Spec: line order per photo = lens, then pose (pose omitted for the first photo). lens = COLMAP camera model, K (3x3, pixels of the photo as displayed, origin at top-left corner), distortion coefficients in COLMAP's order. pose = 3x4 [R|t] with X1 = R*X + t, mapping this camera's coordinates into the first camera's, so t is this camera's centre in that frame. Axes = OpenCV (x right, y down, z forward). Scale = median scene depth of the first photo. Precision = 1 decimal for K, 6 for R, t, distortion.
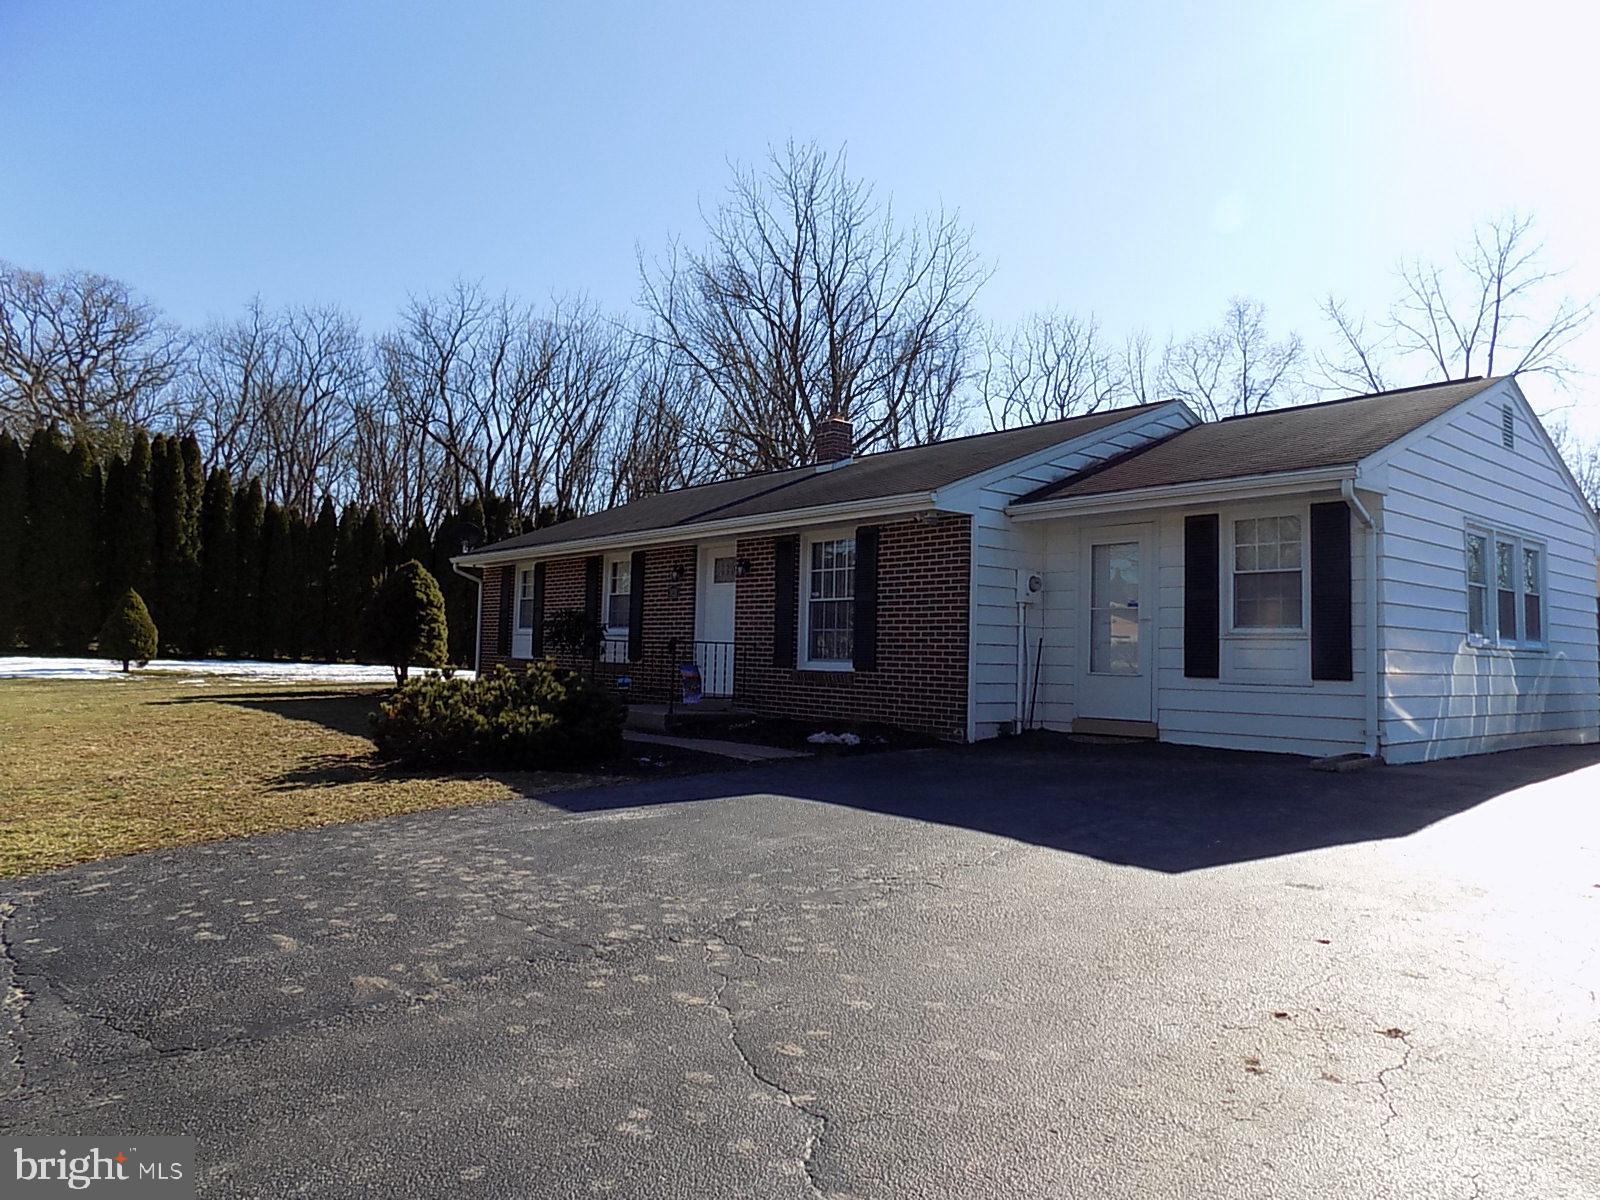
lens RADIAL K [[1077.9, 0, 813.7], [0, 1077.9, 586.6], [0, 0, 1]] dist [-0.081570, 0.087339]
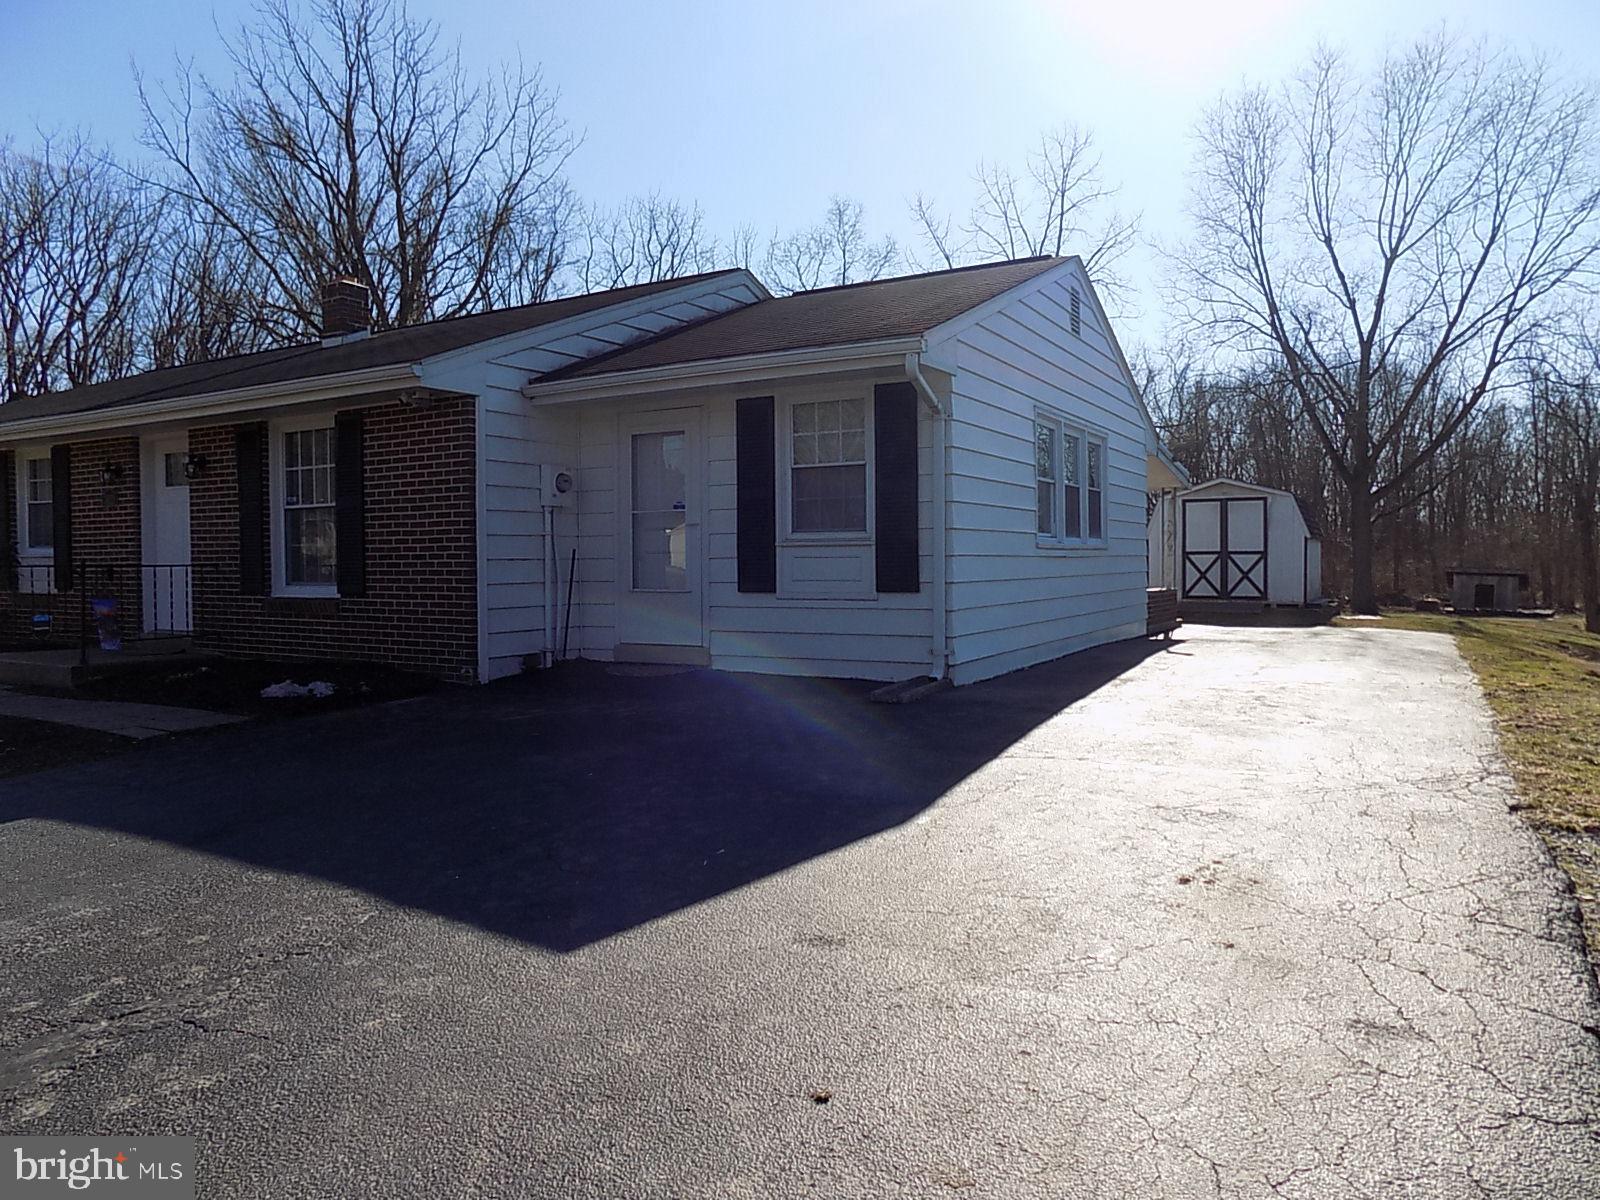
lens RADIAL K [[1077.9, 0, 813.7], [0, 1077.9, 586.6], [0, 0, 1]] dist [-0.081570, 0.087339]
pose [[0.939095, -0.041077, 0.341194, 0.039888], [0.008864, 0.995396, 0.095439, -0.000037], [-0.343543, -0.086602, 0.935135, 0.065553]]
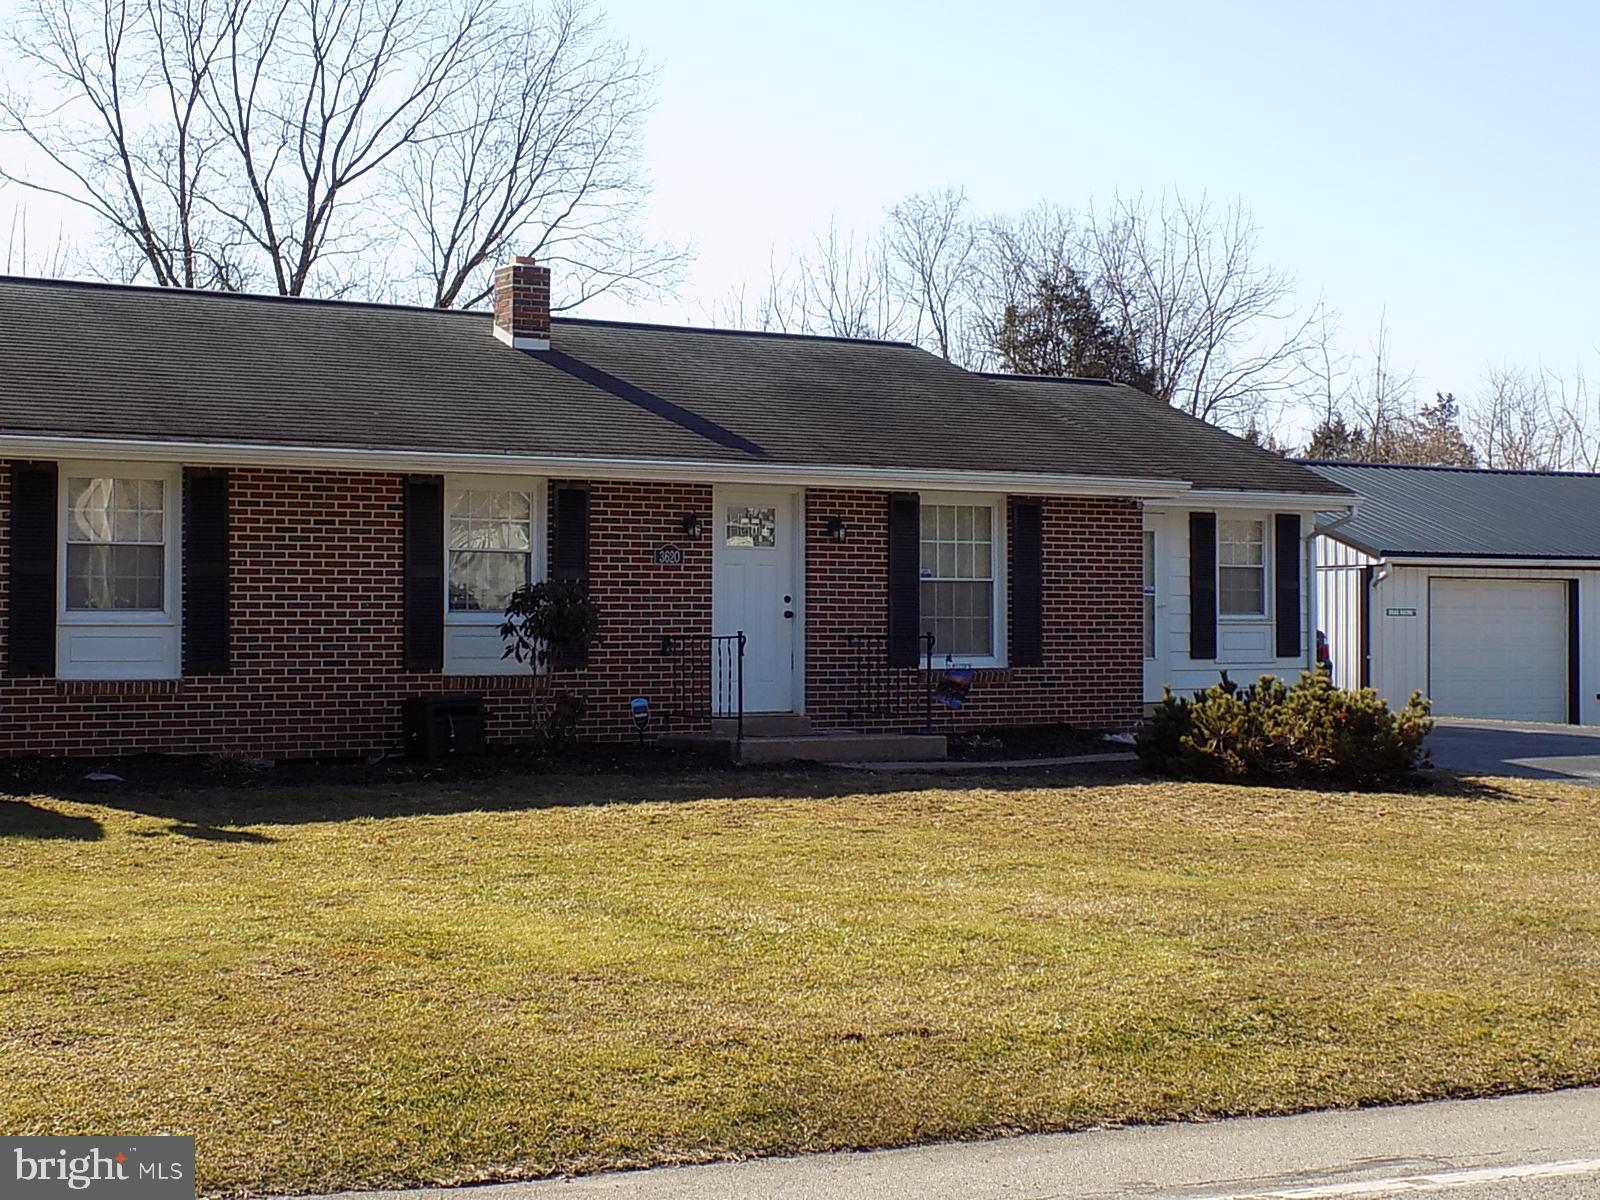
lens RADIAL K [[2569.3, 0, 847.2], [0, 2569.3, 534.3], [0, 0, 1]] dist [-0.052560, 0.263965]
pose [[0.114742, 0.010022, 0.993345, -0.810077], [-0.061404, 0.998109, -0.002977, -0.004758], [-0.991496, -0.060654, 0.115141, 0.369964]]
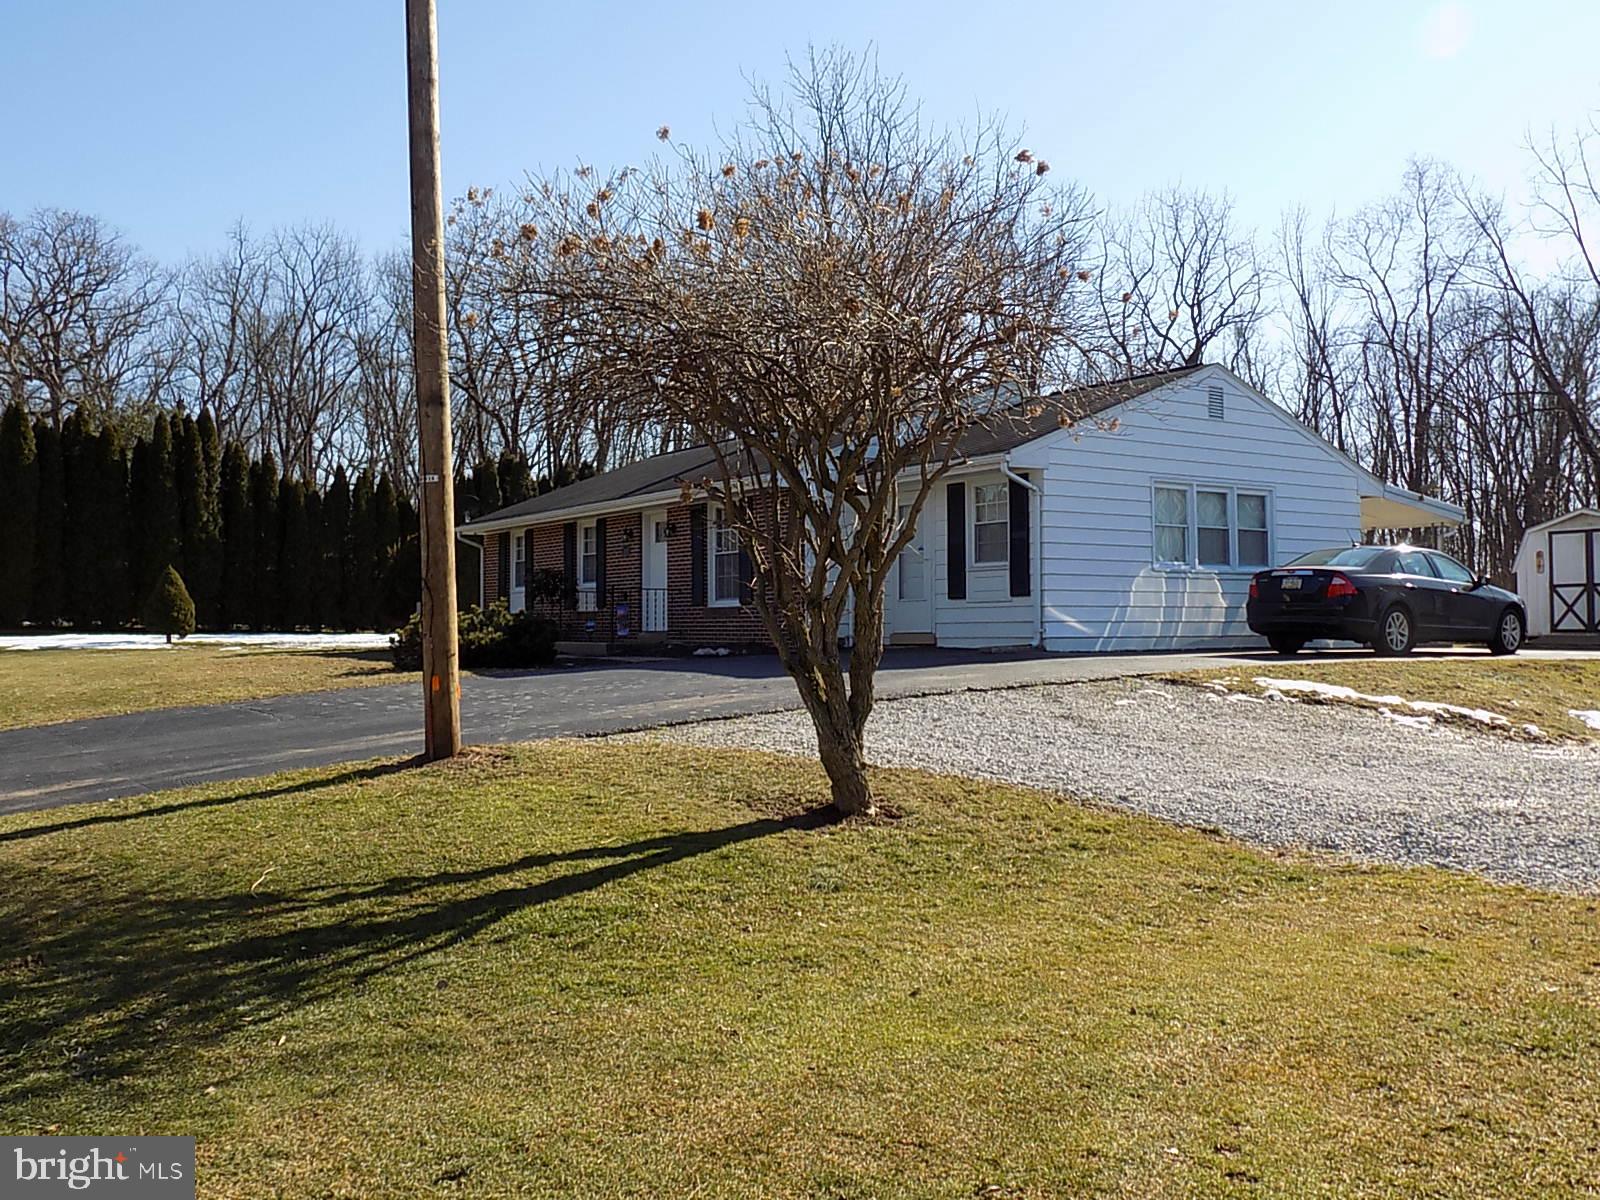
lens RADIAL K [[1443.6, 0, 824.3], [0, 1443.6, 596.8], [0, 0, 1]] dist [-0.027988, -0.005172]
pose [[0.994426, -0.032964, -0.100152, 0.131554], [0.037109, 0.998518, 0.039806, -0.000020], [0.098691, -0.043301, 0.994176, -0.315468]]
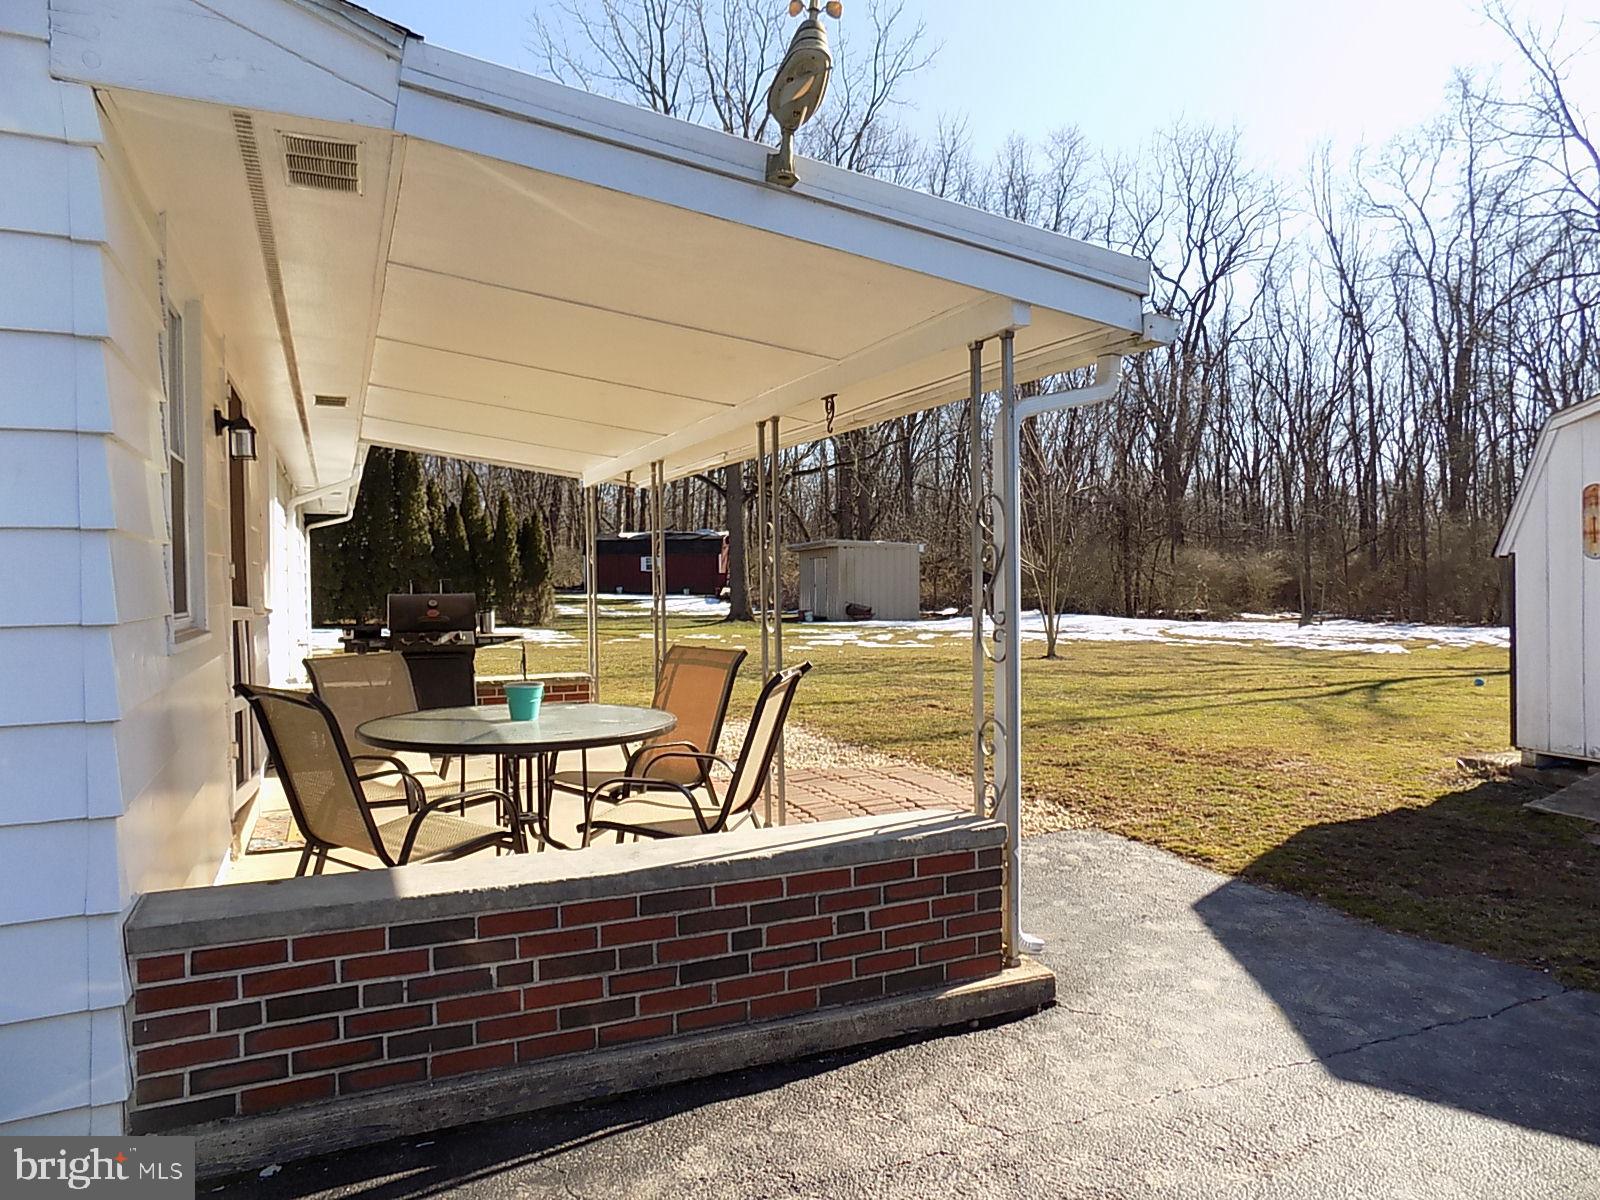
lens RADIAL K [[1077.9, 0, 813.7], [0, 1077.9, 586.6], [0, 0, 1]] dist [-0.081570, 0.087339]
pose [[0.959308, -0.039280, -0.279616, 0.403417], [0.060577, 0.995849, 0.067934, 0.020488], [0.275787, -0.082108, 0.957705, 0.392241]]
